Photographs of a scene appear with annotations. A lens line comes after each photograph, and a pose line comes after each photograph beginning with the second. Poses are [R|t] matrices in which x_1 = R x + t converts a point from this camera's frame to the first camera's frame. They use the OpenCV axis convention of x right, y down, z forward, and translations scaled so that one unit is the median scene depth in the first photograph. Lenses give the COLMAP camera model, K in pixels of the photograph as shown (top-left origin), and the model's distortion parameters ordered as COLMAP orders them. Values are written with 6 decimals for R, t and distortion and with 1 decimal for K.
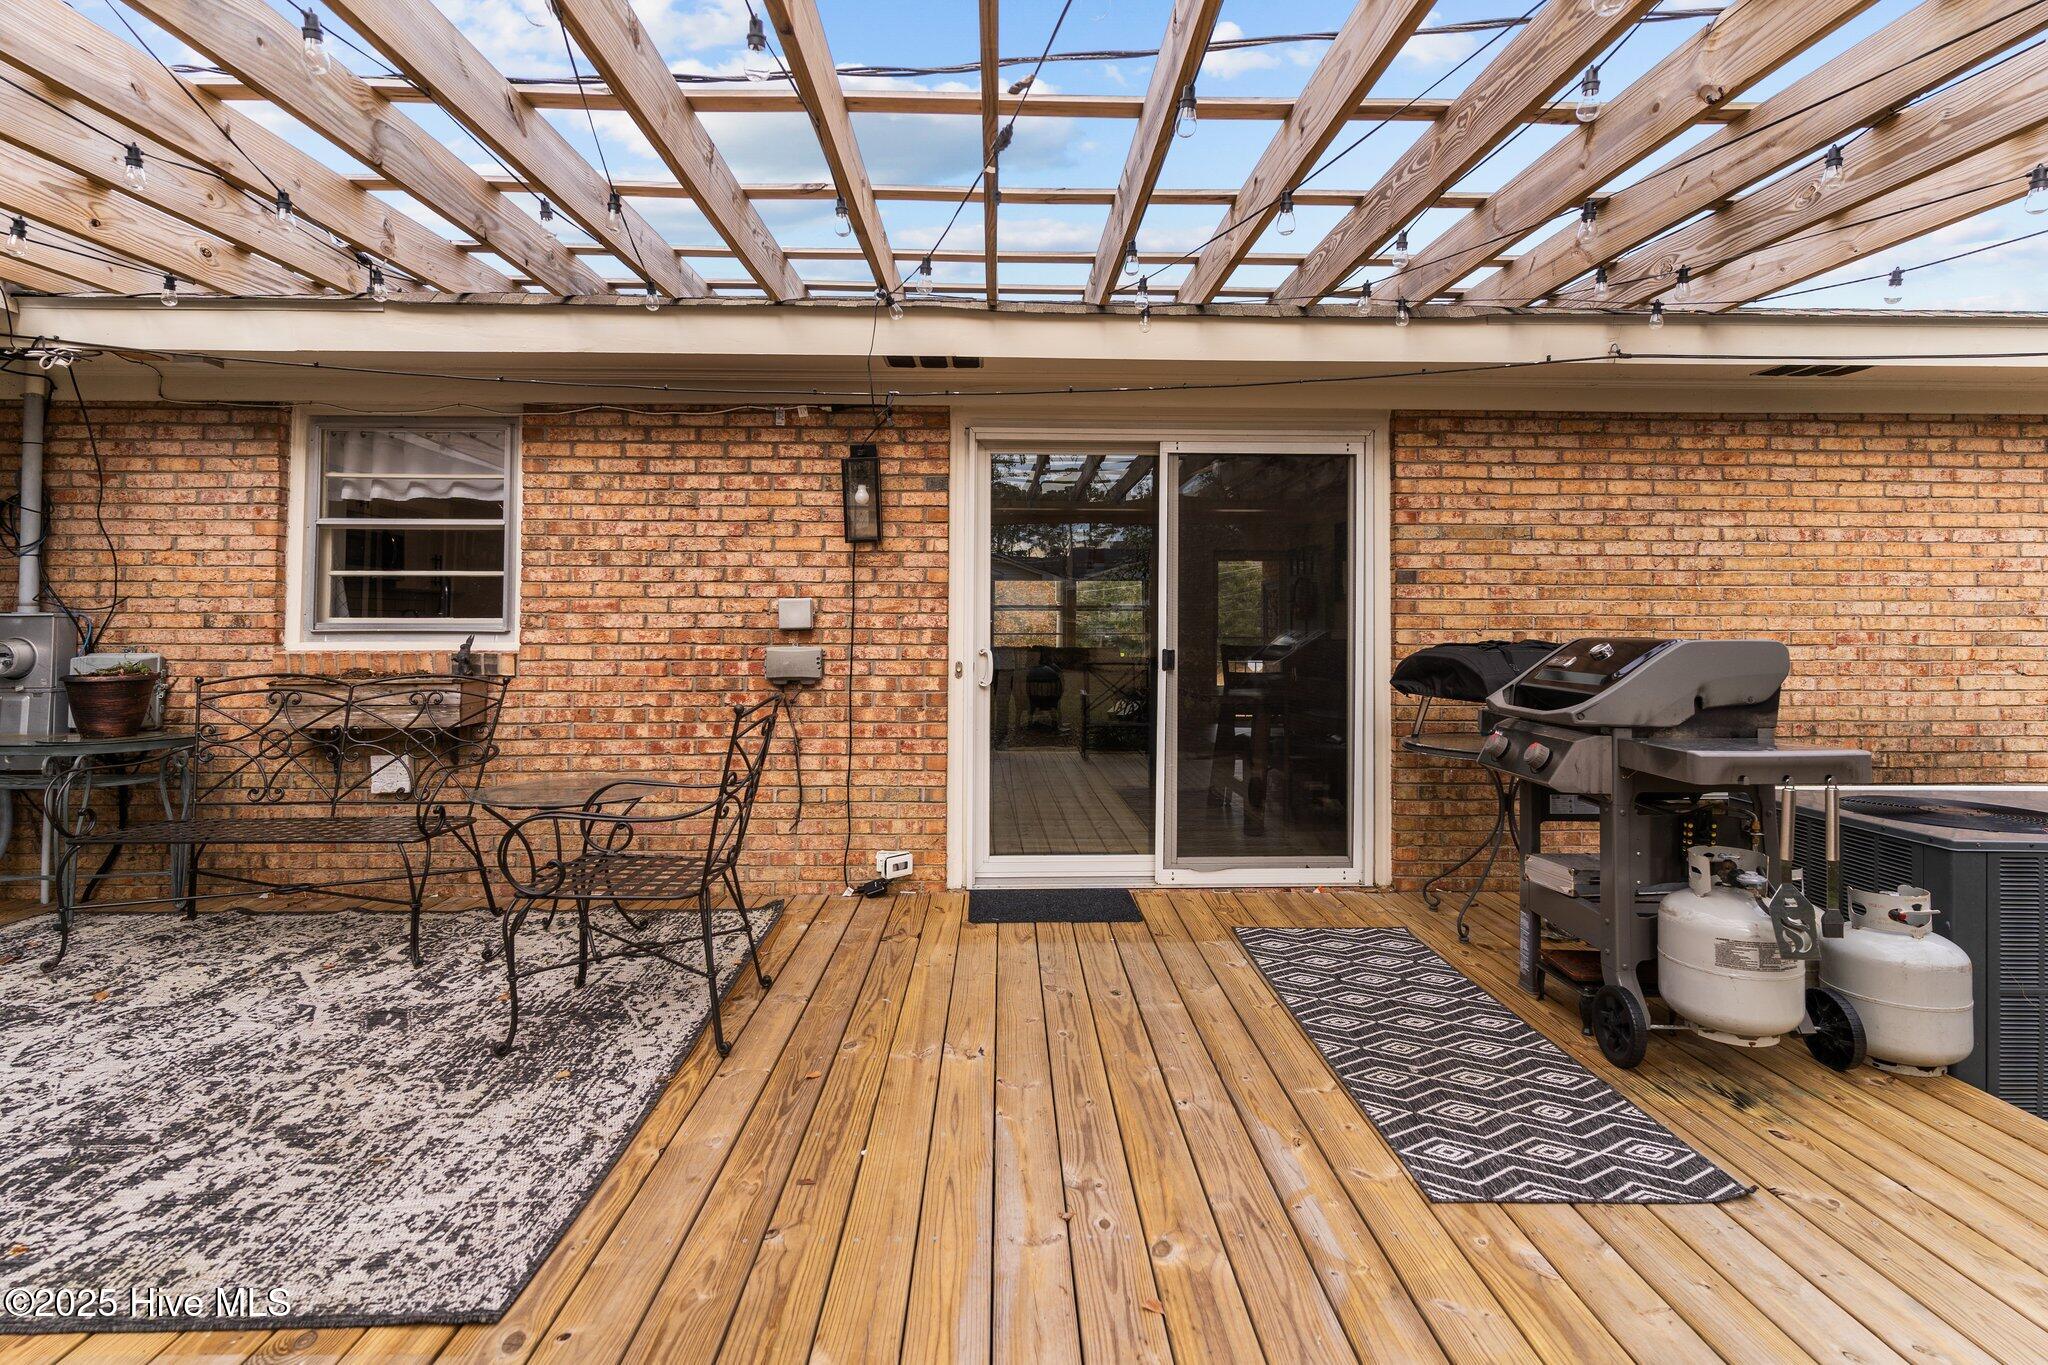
lens RADIAL K [[994.6, 0, 1028.9], [0, 994.6, 606.9], [0, 0, 1]] dist [-0.001171, -0.000548]
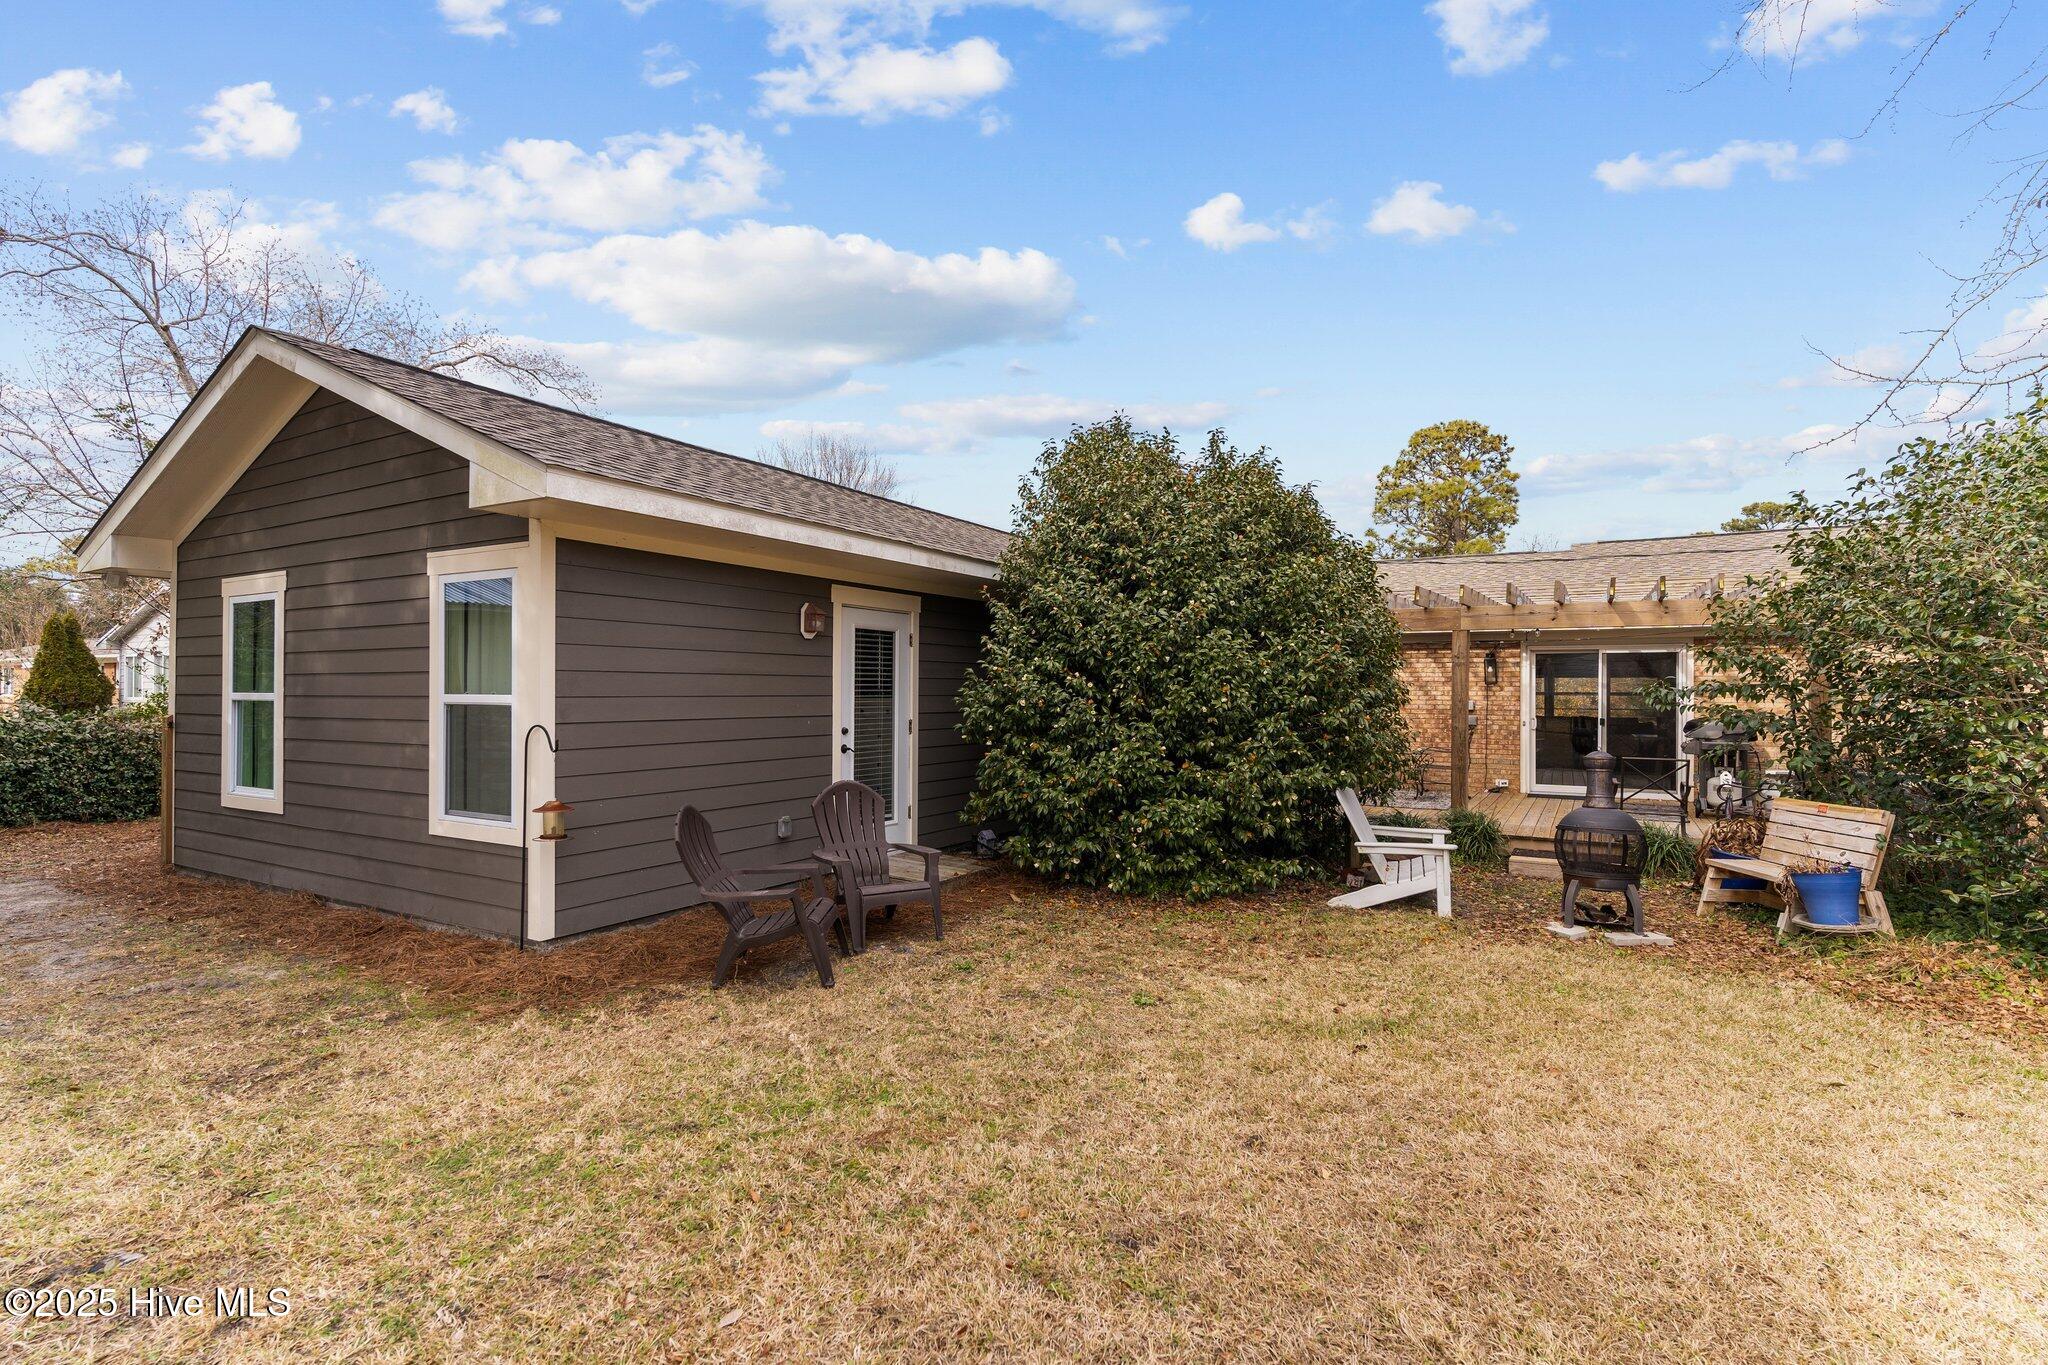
lens RADIAL K [[977.7, 0, 1018.4], [0, 977.7, 678.6], [0, 0, 1]] dist [0.000536, -0.000906]
pose [[0.847911, -0.007251, -0.530089, 0.215301], [-0.000183, 0.999902, -0.013970, -0.035660], [0.530139, 0.011942, 0.847827, -2.492470]]
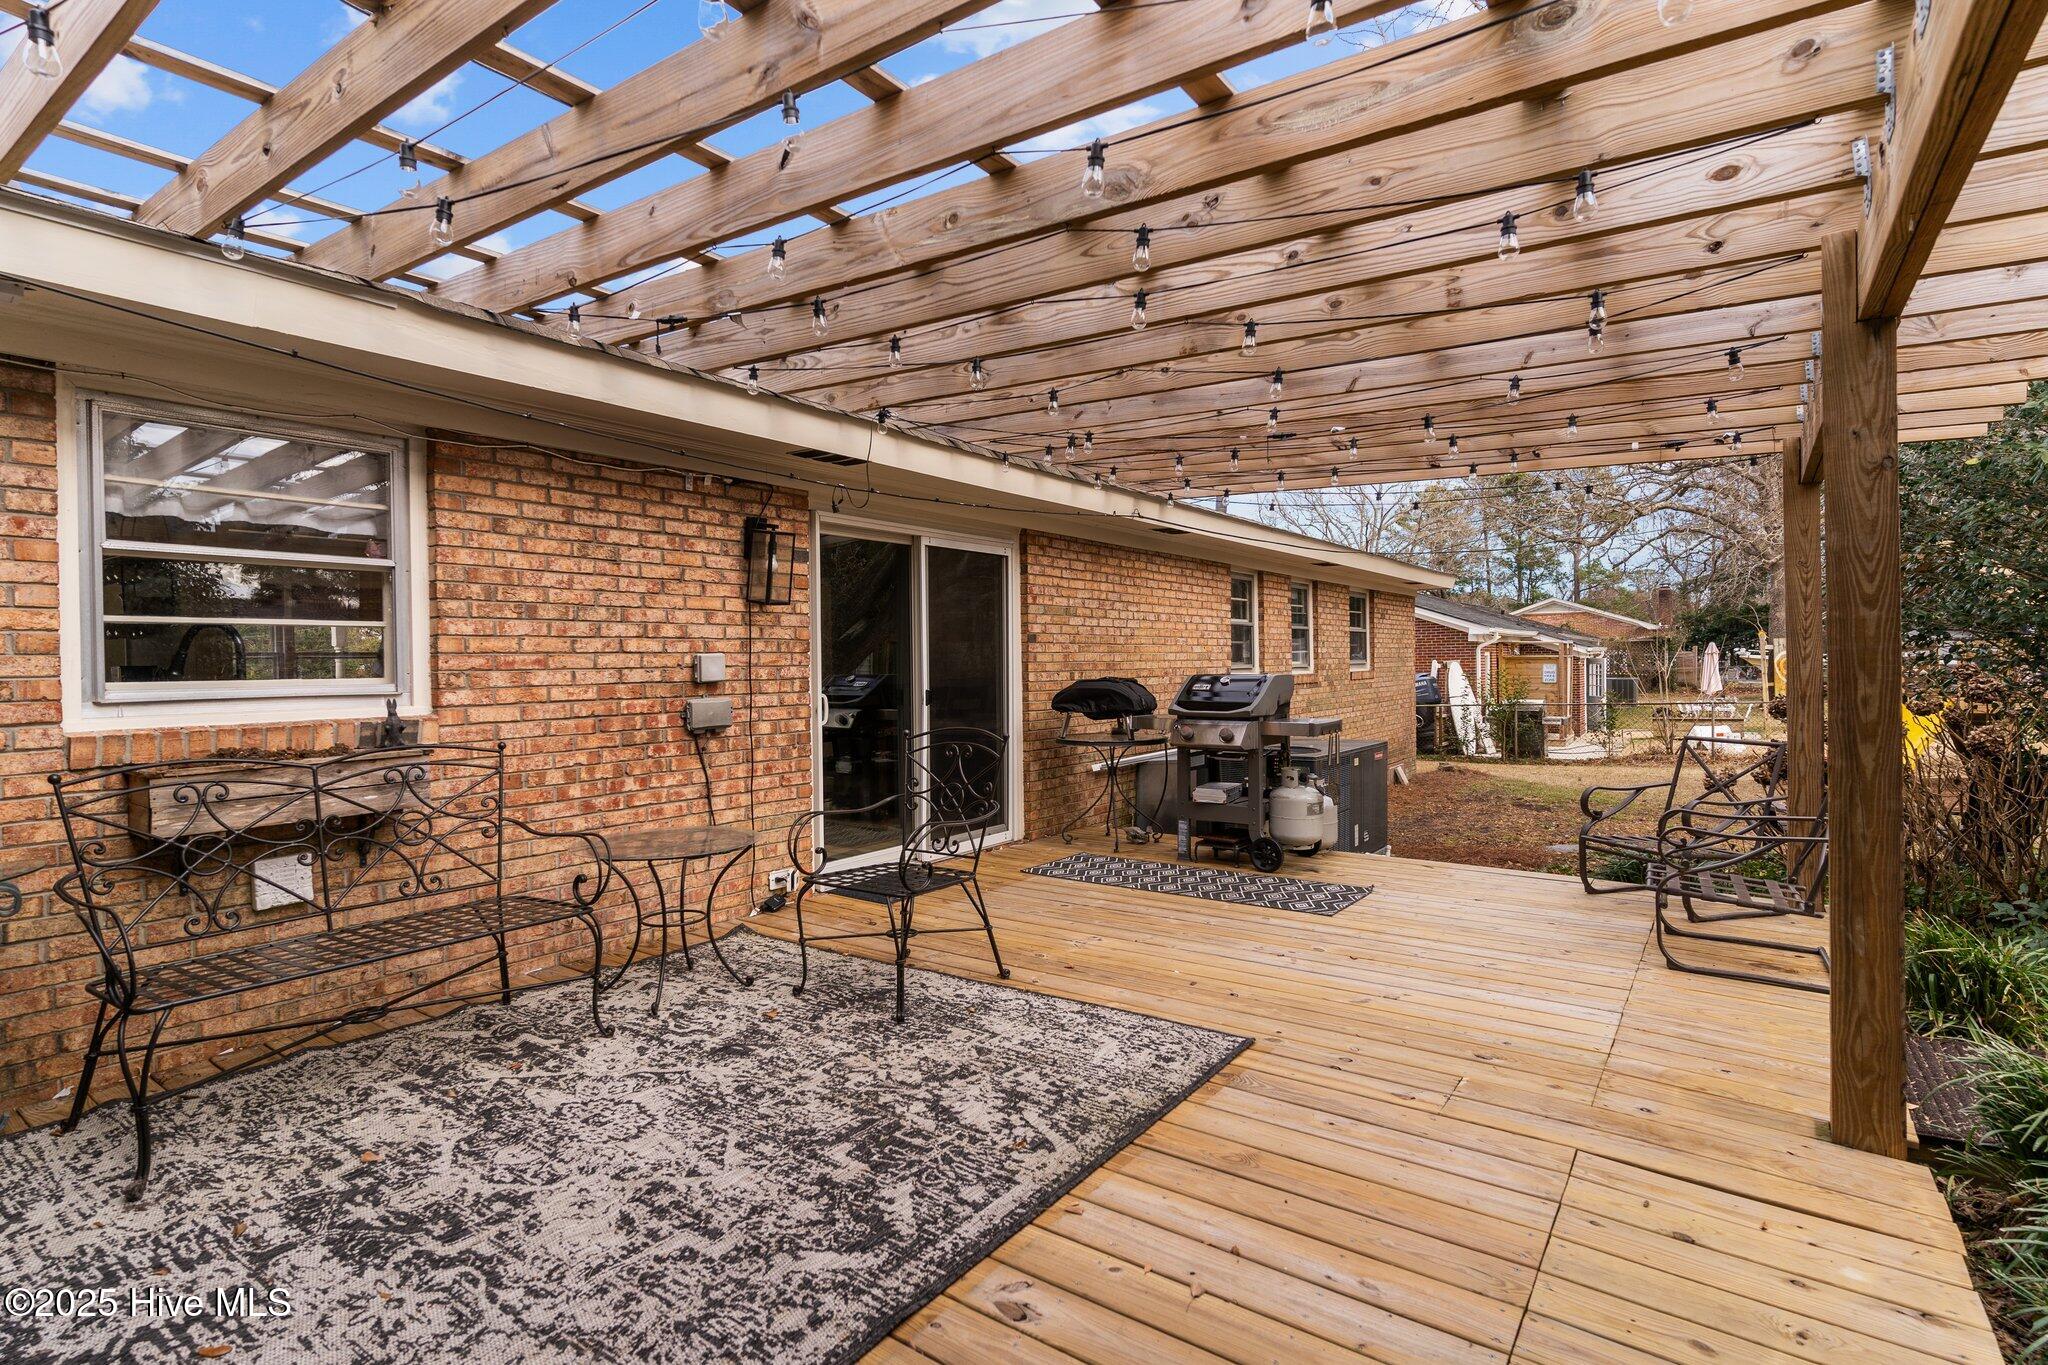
lens RADIAL K [[977.7, 0, 1018.4], [0, 977.7, 678.6], [0, 0, 1]] dist [0.000536, -0.000906]
pose [[0.620412, -0.022676, 0.783948, -0.861009], [-0.000831, 0.999562, 0.029571, -0.013147], [-0.784275, -0.018998, 0.620122, 0.075087]]
